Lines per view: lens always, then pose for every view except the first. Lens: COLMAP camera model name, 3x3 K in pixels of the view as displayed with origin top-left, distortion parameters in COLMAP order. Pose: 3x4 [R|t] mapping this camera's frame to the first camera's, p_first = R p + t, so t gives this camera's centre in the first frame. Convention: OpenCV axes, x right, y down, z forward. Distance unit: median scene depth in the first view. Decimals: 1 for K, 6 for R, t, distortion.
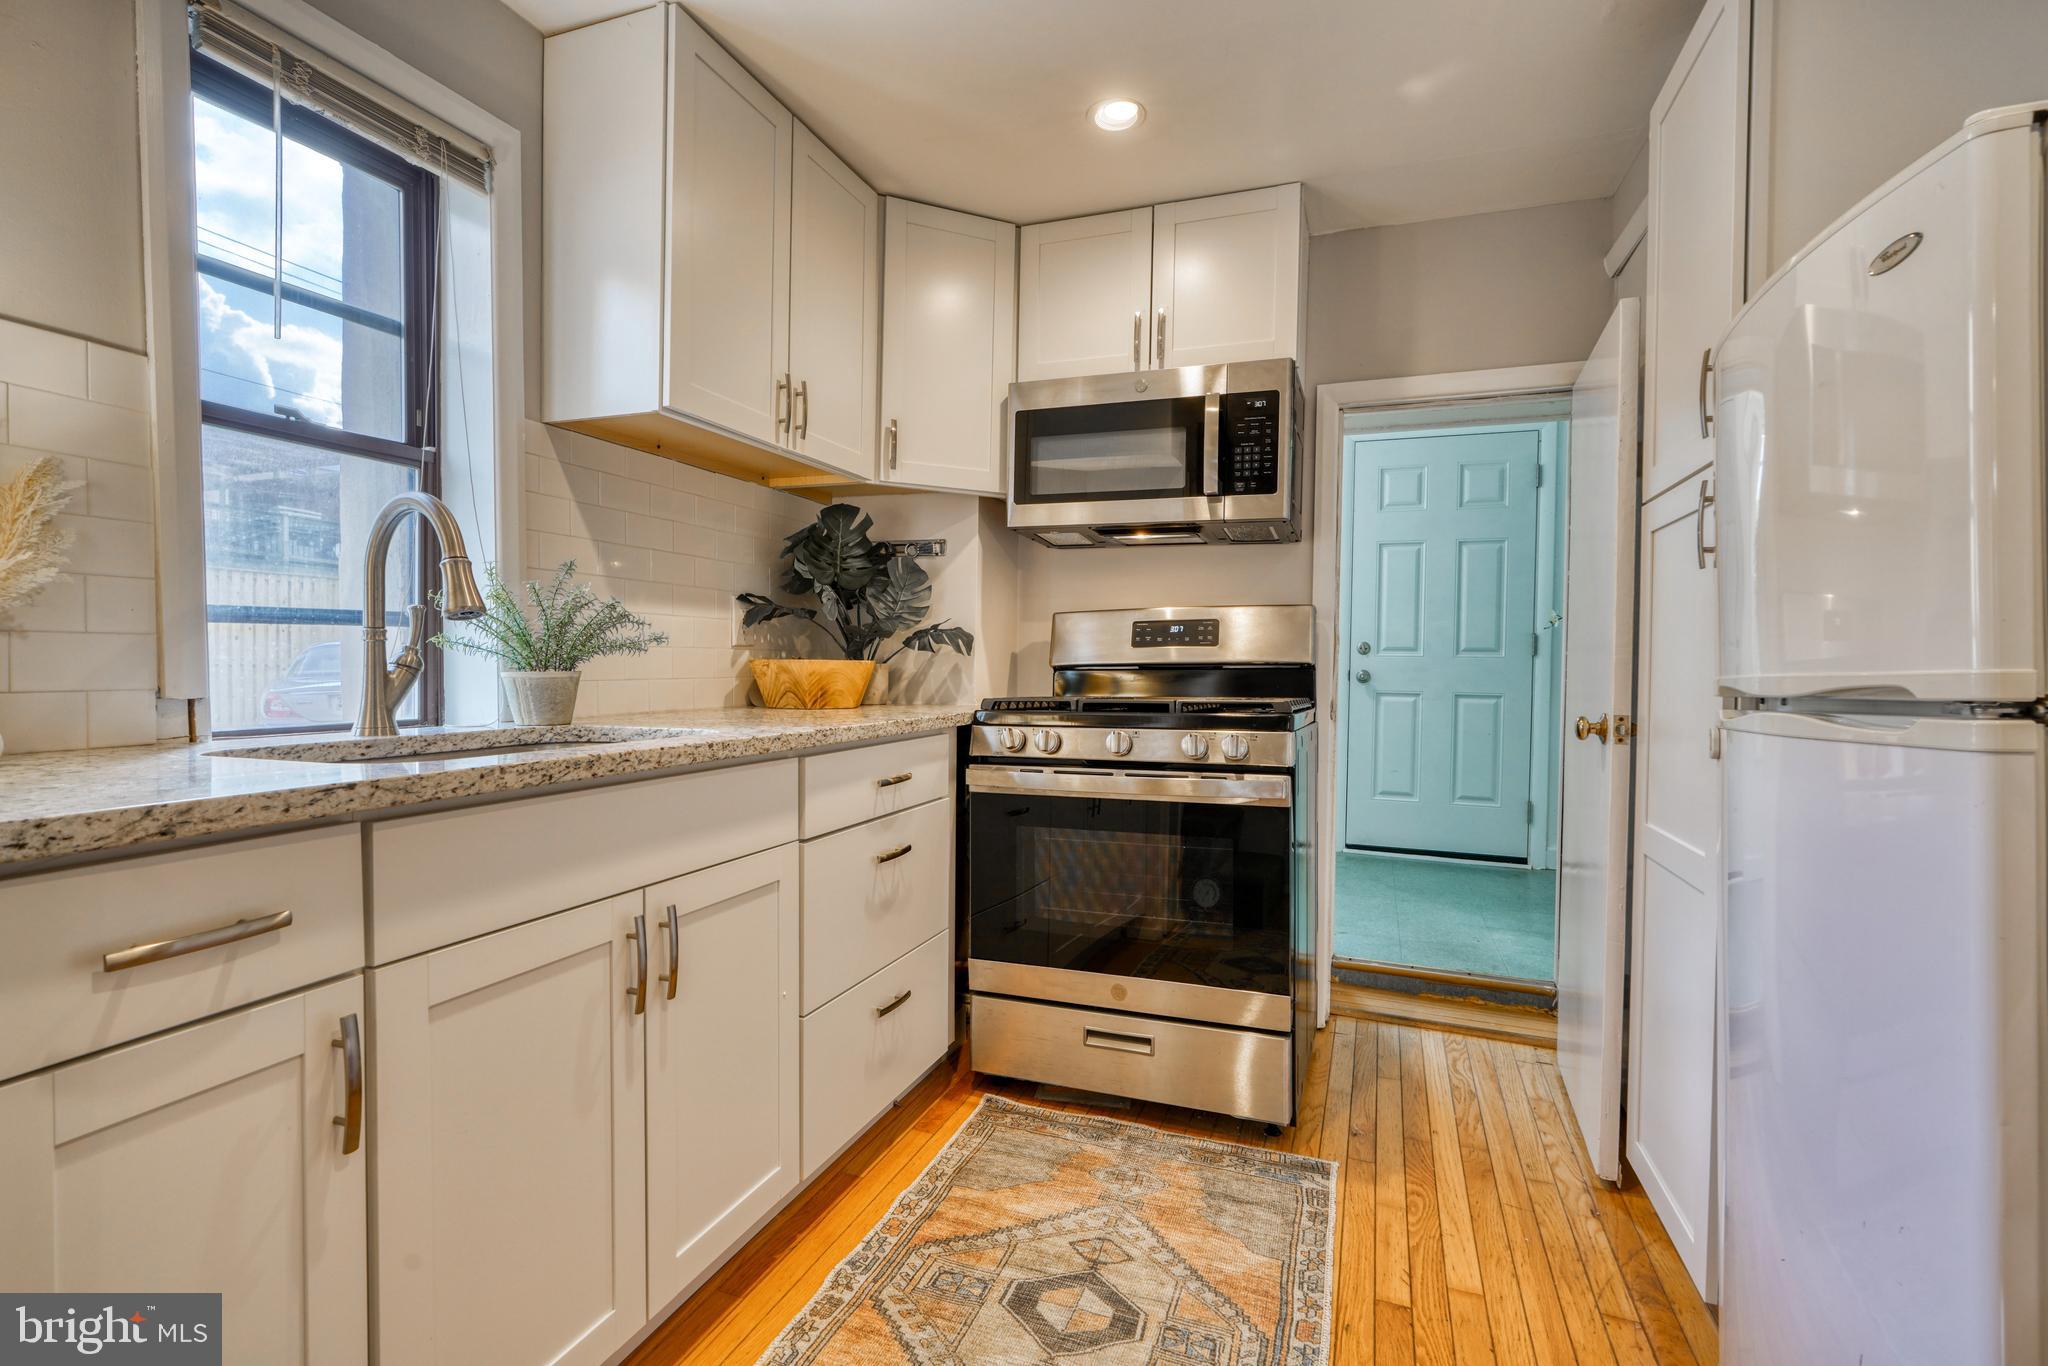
lens RADIAL K [[961.0, 0, 1022.4], [0, 961.0, 714.5], [0, 0, 1]] dist [-0.013893, 0.006980]
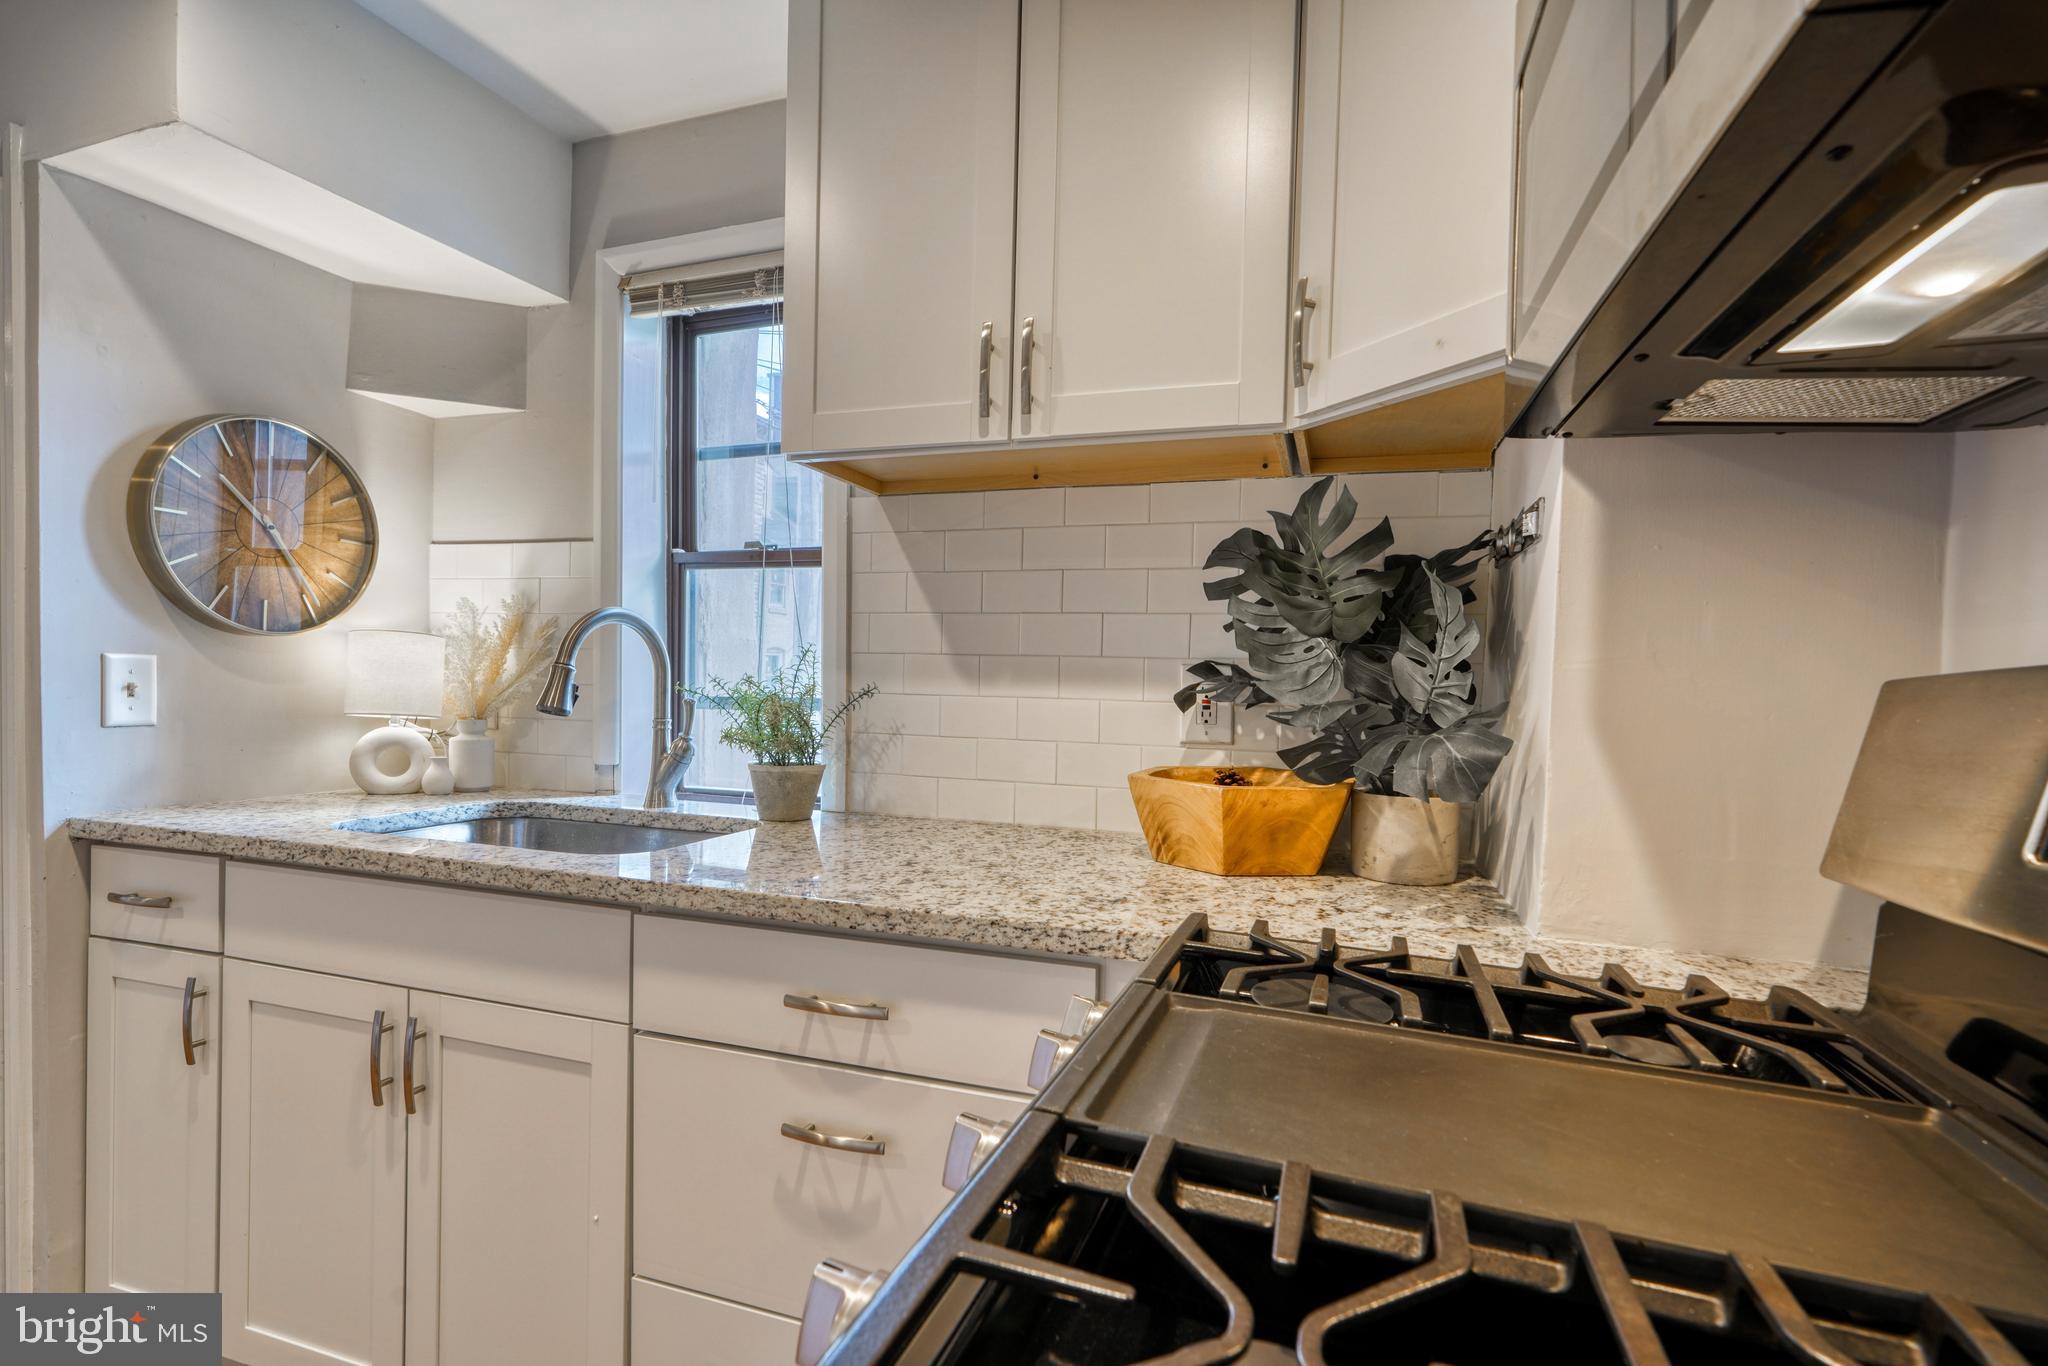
lens RADIAL K [[961.0, 0, 1022.4], [0, 961.0, 714.5], [0, 0, 1]] dist [-0.013893, 0.006980]
pose [[0.023300, 0.029716, -0.999287, 0.590998], [-0.074568, 0.996825, 0.027904, -0.174566], [0.996944, 0.073865, 0.025442, 1.520261]]
